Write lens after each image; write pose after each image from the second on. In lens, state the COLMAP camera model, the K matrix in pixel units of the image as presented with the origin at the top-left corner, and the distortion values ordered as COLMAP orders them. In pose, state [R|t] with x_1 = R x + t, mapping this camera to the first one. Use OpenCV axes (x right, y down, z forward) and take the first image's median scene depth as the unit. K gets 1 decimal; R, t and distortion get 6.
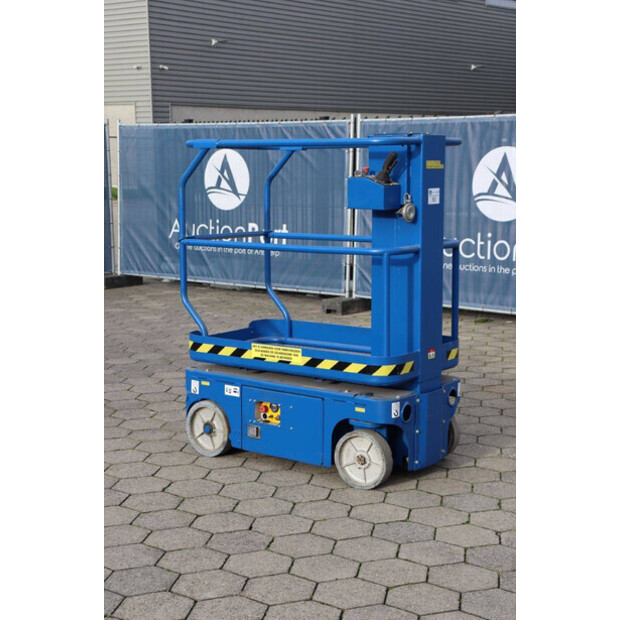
lens RADIAL K [[1089.5, 0, 310.0], [0, 1089.5, 310.0], [0, 0, 1]] dist [0.190445, 0.034332]
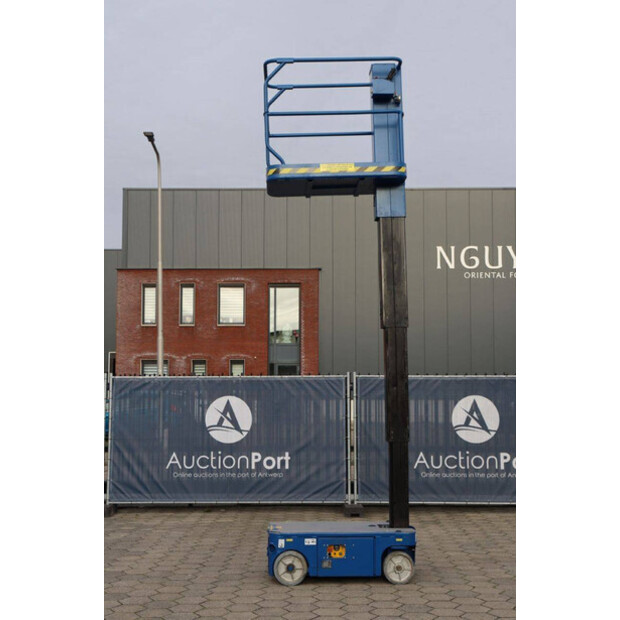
lens RADIAL K [[911.2, 0, 310.0], [0, 911.2, 310.0], [0, 0, 1]] dist [0.097788, 0.077729]
pose [[0.773657, 0.055705, 0.631151, -1.001447], [0.090185, 0.976304, -0.196716, 0.001294], [-0.627153, 0.209111, 0.750301, -0.164840]]
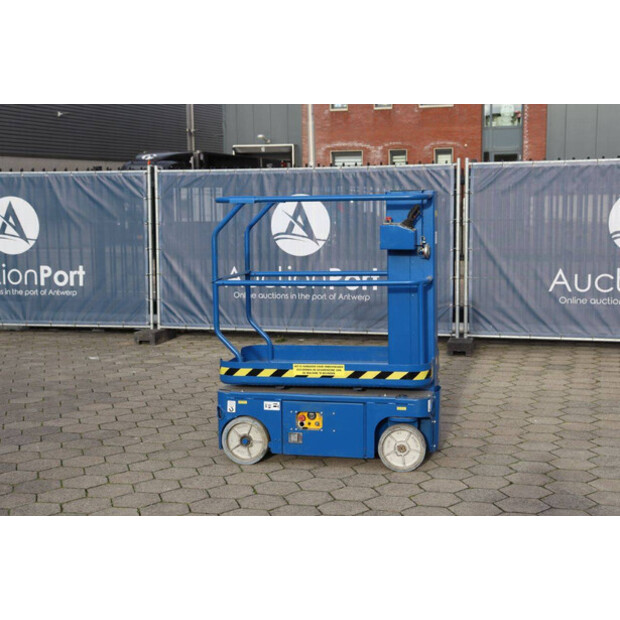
lens RADIAL K [[1015.2, 0, 310.0], [0, 1015.2, 310.0], [0, 0, 1]] dist [0.168343, 0.027600]
pose [[0.912435, -0.059309, 0.404901, -0.471512], [0.070267, 0.997453, -0.012240, -0.013372], [-0.403144, 0.039619, 0.914279, -0.031027]]
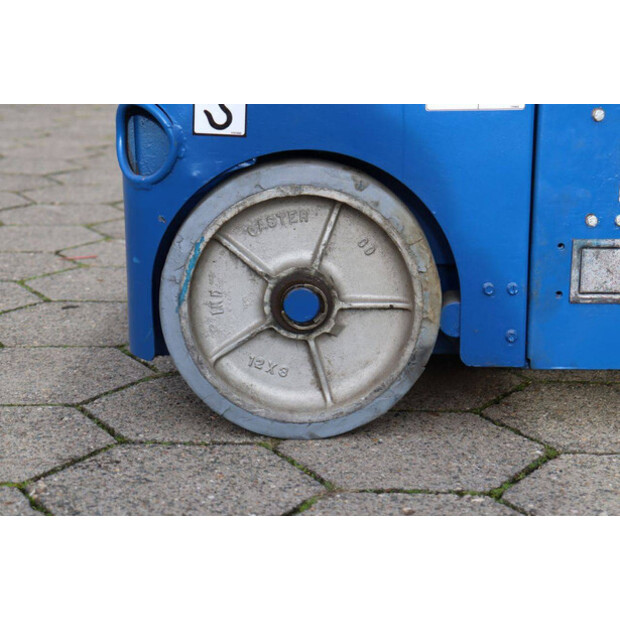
lens RADIAL K [[1469.9, 0, 310.0], [0, 1469.9, 310.0], [0, 0, 1]] dist [0.414179, 0.137565]
pose [[0.796372, -0.141452, 0.588033, -0.254979], [0.087556, 0.988987, 0.119325, 0.078907], [-0.598436, -0.043542, 0.799987, 0.797624]]
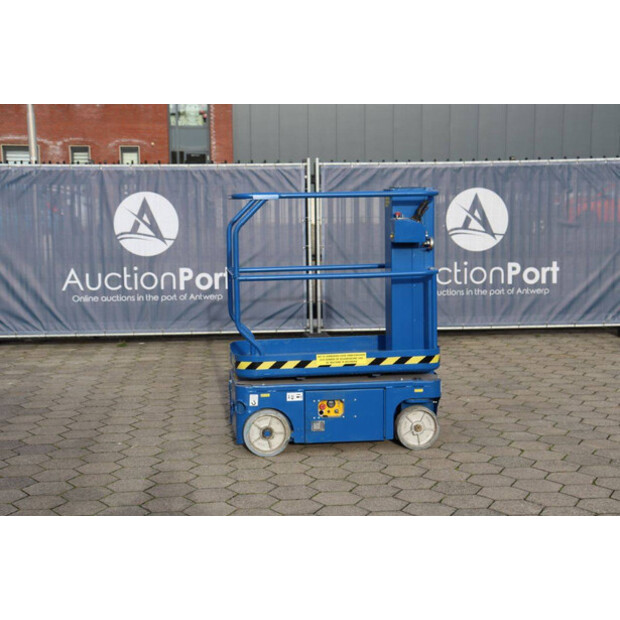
lens RADIAL K [[1073.6, 0, 310.0], [0, 1073.6, 310.0], [0, 0, 1]] dist [0.184316, 0.108175]
pose [[0.710751, -0.086151, 0.698148, -0.882279], [0.108015, 0.994068, 0.012703, -0.035387], [-0.695101, 0.066382, 0.715841, 0.122041]]
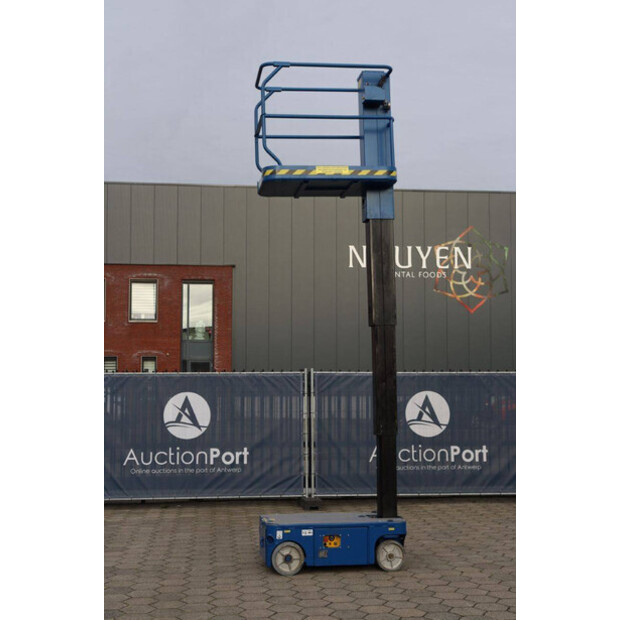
lens RADIAL K [[911.2, 0, 310.0], [0, 911.2, 310.0], [0, 0, 1]] dist [0.097788, 0.077729]
pose [[0.691721, 0.060246, 0.719648, -1.158845], [0.103859, 0.977856, -0.181691, -0.009096], [-0.714658, 0.200422, 0.670146, -0.078627]]
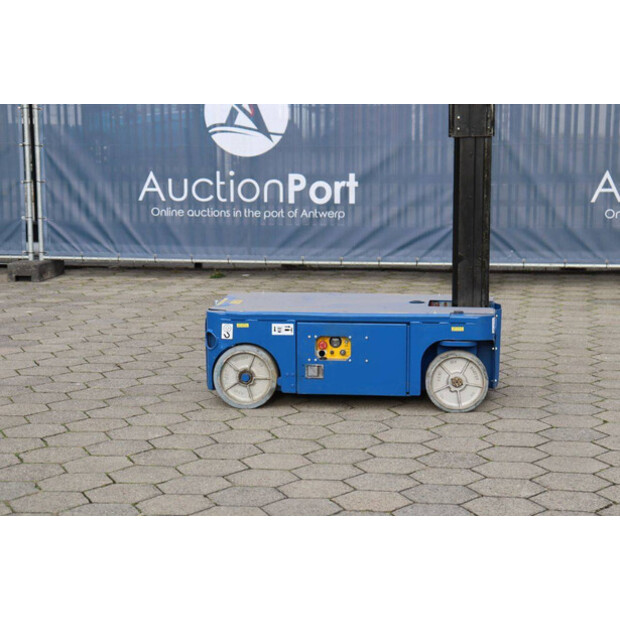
lens RADIAL K [[1469.9, 0, 310.0], [0, 1469.9, 310.0], [0, 0, 1]] dist [0.414179, 0.137565]
pose [[0.866631, -0.075105, 0.493264, -0.636973], [0.075763, 0.996951, 0.018686, 0.037271], [-0.493163, 0.021177, 0.869679, -0.052529]]
